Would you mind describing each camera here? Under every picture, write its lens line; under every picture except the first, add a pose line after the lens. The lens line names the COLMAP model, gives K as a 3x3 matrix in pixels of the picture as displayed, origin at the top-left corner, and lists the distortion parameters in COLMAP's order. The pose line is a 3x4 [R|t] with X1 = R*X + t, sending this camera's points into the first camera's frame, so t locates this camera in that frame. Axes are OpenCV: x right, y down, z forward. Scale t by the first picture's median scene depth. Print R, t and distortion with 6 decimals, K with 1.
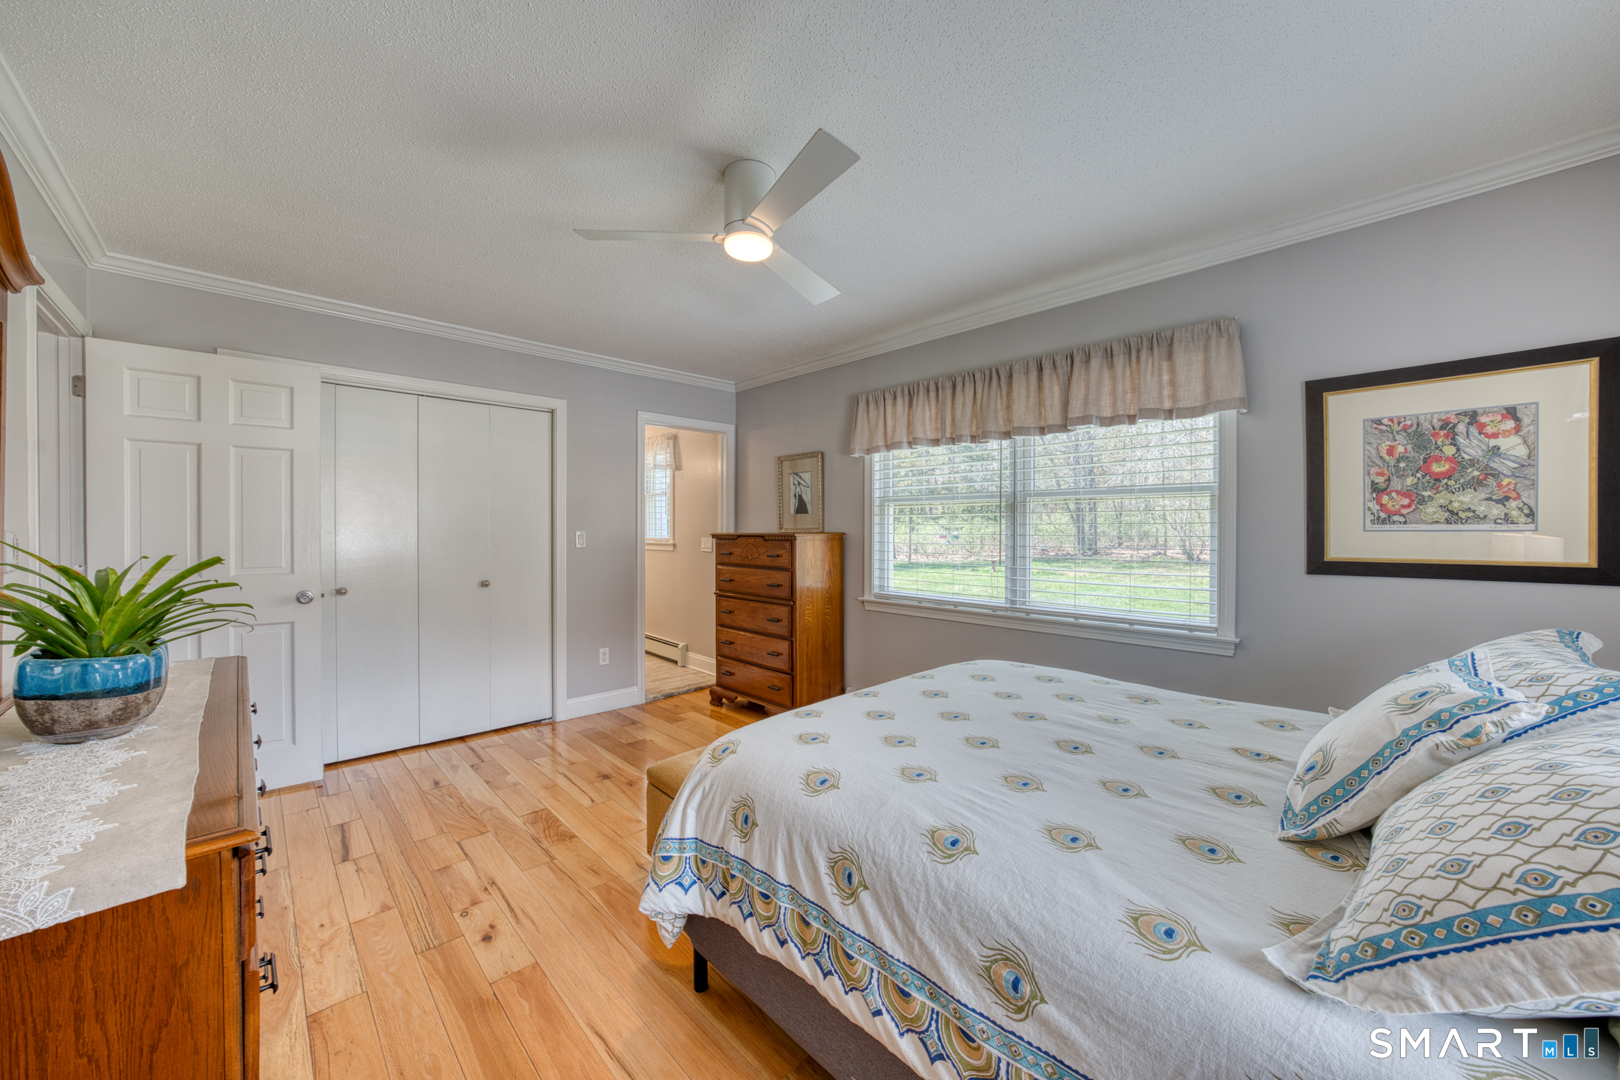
lens RADIAL K [[605.2, 0, 796.9], [0, 605.2, 526.3], [0, 0, 1]] dist [-0.012126, 0.000436]
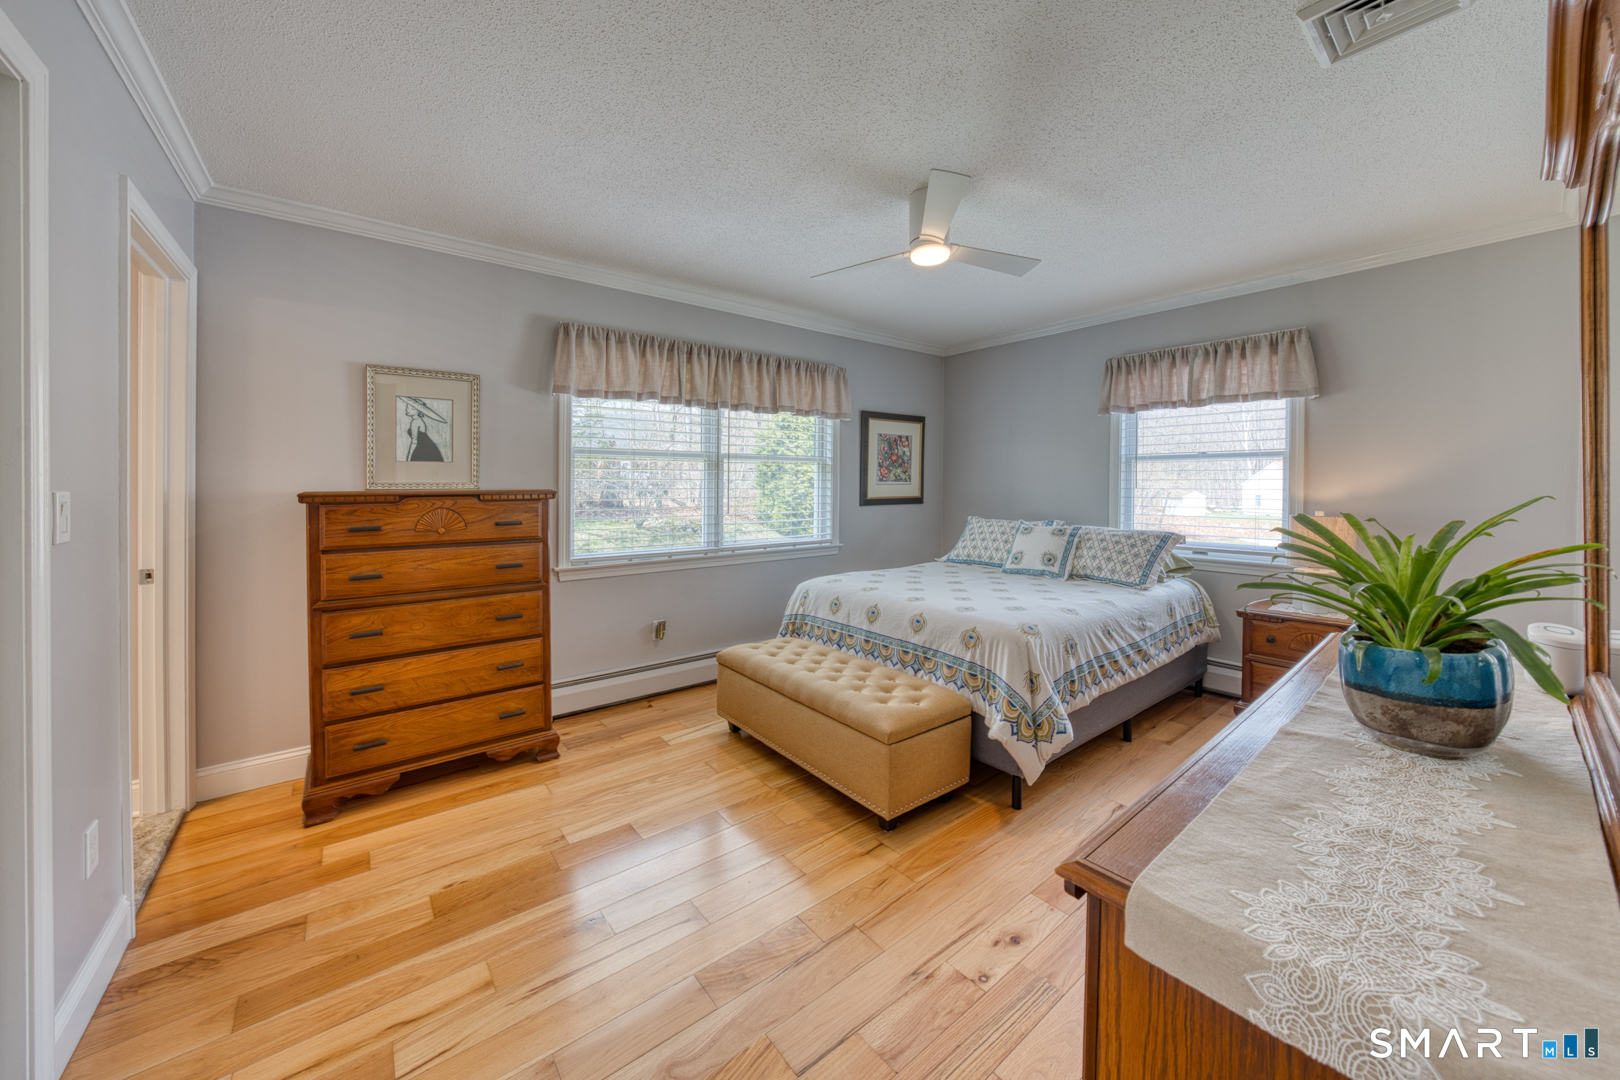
lens RADIAL K [[573.1, 0, 838.6], [0, 573.1, 490.2], [0, 0, 1]] dist [-0.019756, 0.000362]
pose [[0.051574, -0.006960, 0.998645, -0.863270], [0.002356, 0.999974, 0.006847, 0.010936], [-0.998666, 0.001999, 0.051589, 0.774061]]
